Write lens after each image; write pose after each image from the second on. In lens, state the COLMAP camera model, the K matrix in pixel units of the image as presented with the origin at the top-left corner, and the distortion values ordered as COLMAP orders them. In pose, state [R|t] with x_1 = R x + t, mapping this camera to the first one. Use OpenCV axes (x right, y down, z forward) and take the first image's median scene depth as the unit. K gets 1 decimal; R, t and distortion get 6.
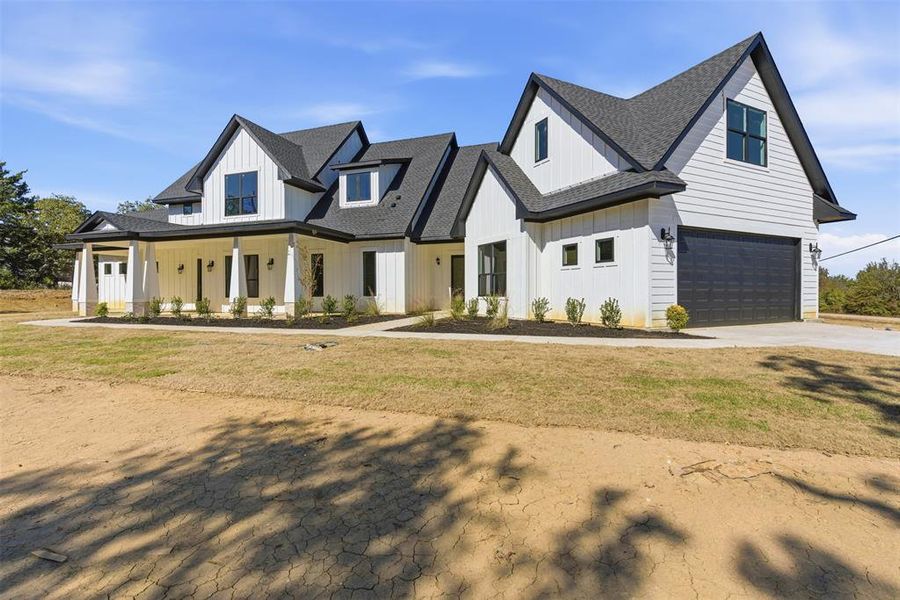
lens RADIAL K [[412.8, 0, 449.3], [0, 412.8, 296.2], [0, 0, 1]] dist [0.000273, 0.000173]
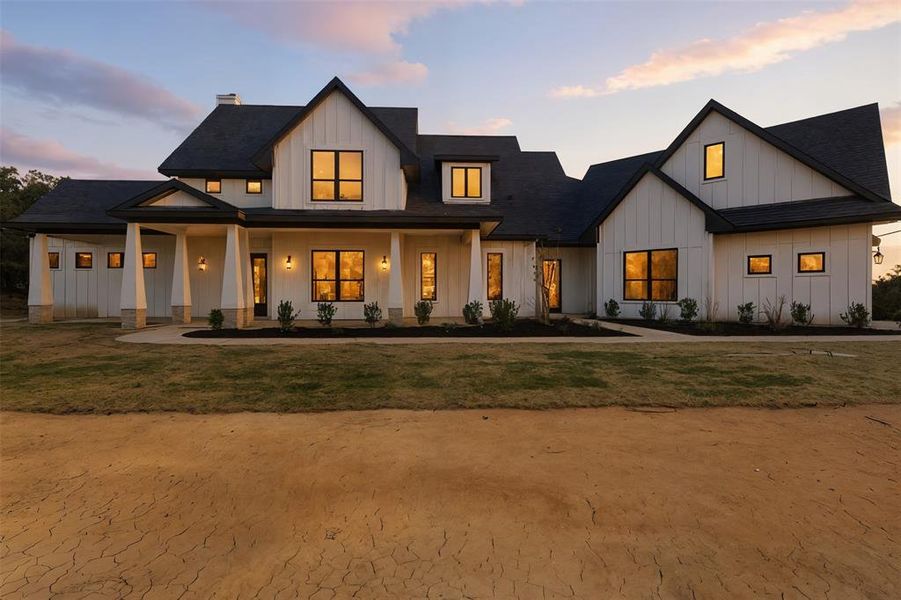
lens RADIAL K [[410.8, 0, 451.3], [0, 410.8, 298.8], [0, 0, 1]] dist [0.004953, -0.000942]
pose [[0.932723, 0.001775, 0.360588, -0.633490], [-0.001187, 0.999998, -0.001851, -0.001532], [-0.360591, 0.001298, 0.932723, 0.167849]]
